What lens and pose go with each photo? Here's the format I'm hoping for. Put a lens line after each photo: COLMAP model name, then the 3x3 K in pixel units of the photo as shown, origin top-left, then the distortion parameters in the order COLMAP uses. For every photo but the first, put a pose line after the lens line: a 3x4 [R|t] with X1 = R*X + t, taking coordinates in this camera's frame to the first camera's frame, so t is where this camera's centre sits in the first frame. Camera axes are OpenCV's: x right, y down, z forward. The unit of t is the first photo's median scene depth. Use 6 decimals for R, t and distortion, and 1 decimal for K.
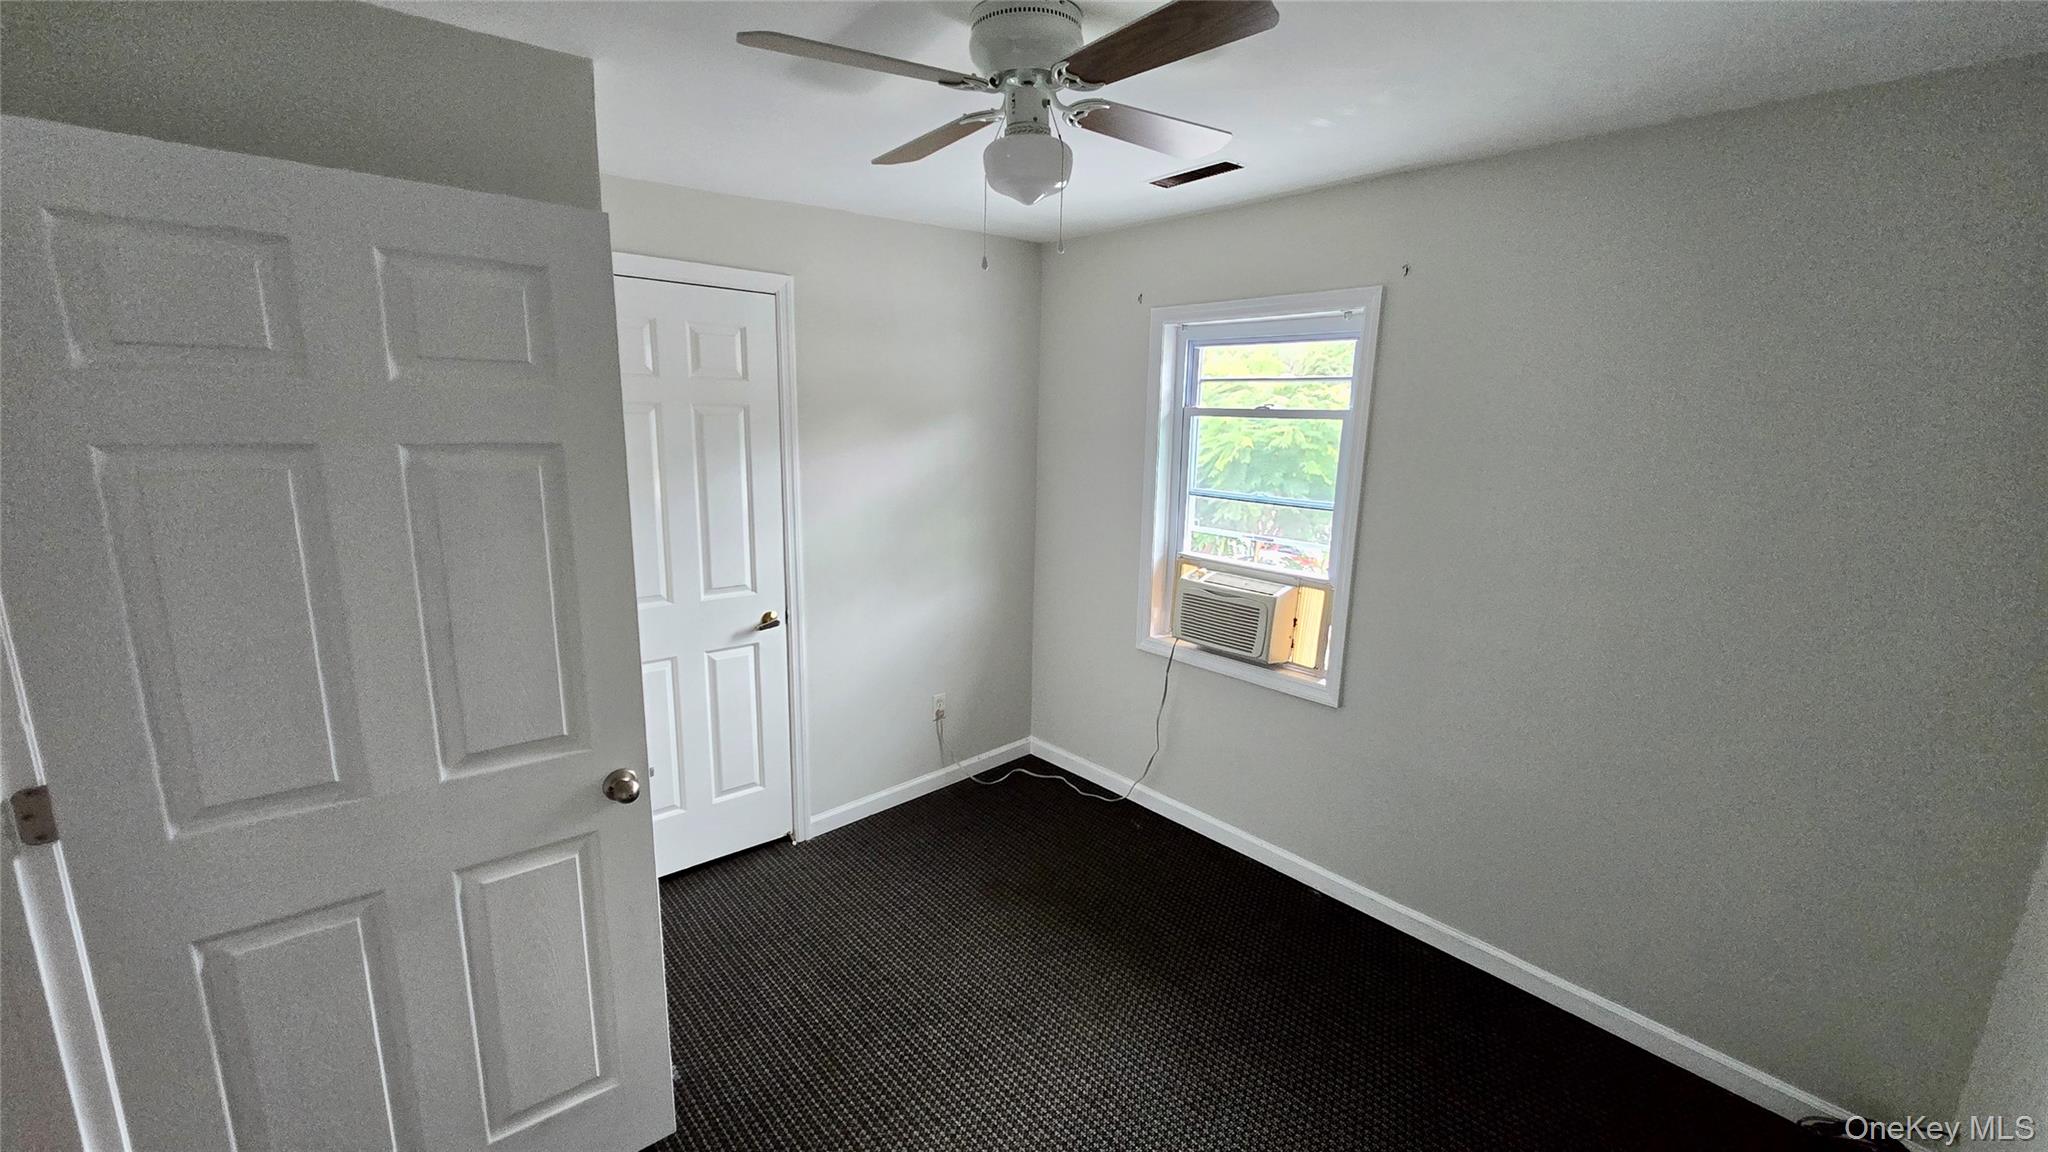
lens RADIAL K [[833.8, 0, 1024.8], [0, 833.8, 584.3], [0, 0, 1]] dist [0.000290, 0.000067]
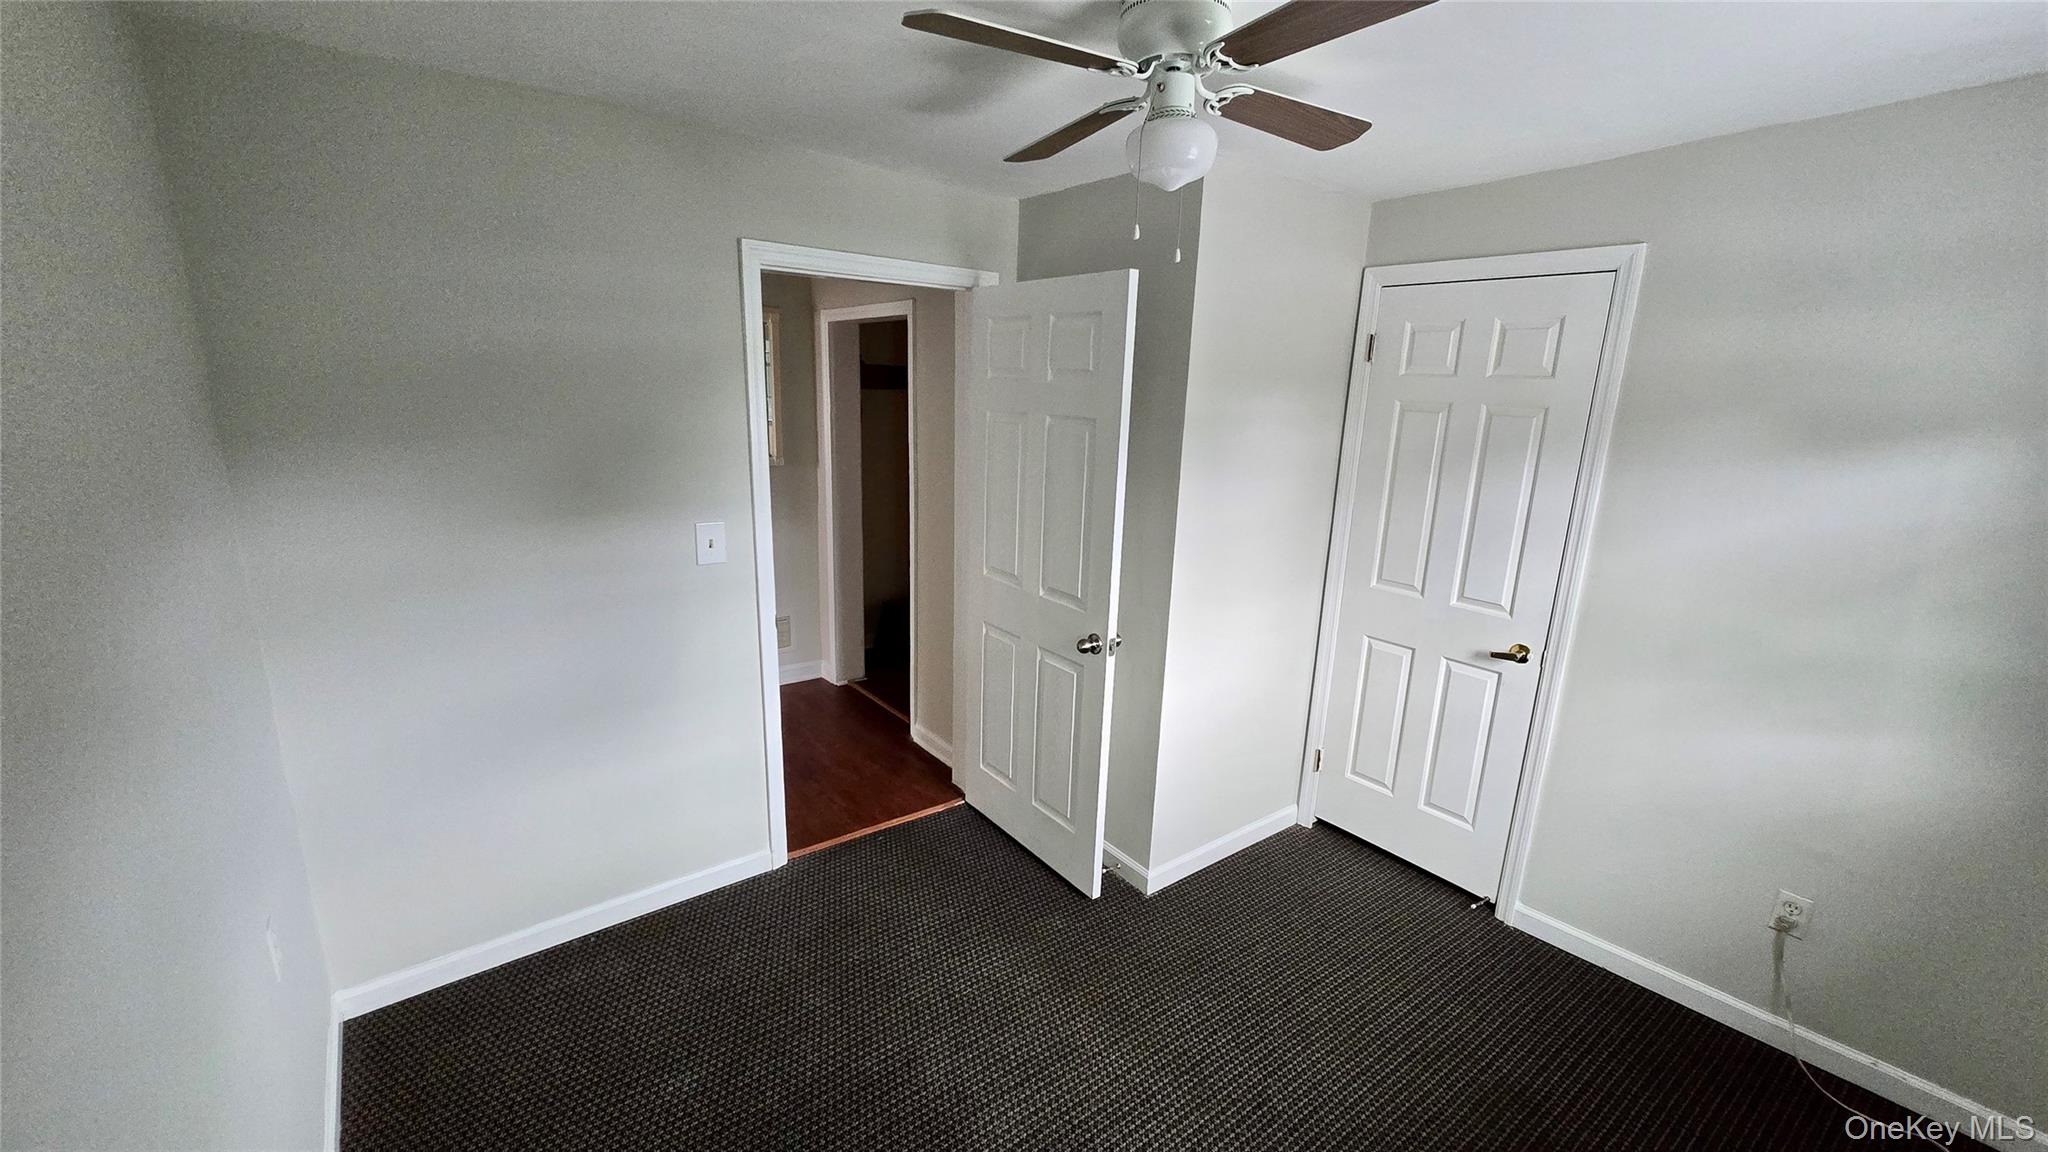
lens RADIAL K [[833.8, 0, 1024.8], [0, 833.8, 584.3], [0, 0, 1]] dist [0.000290, 0.000067]
pose [[-0.079597, 0.213406, -0.973716, 0.568913], [-0.231477, 0.946156, 0.226288, -0.103402], [0.969579, 0.243405, -0.025913, 0.505196]]
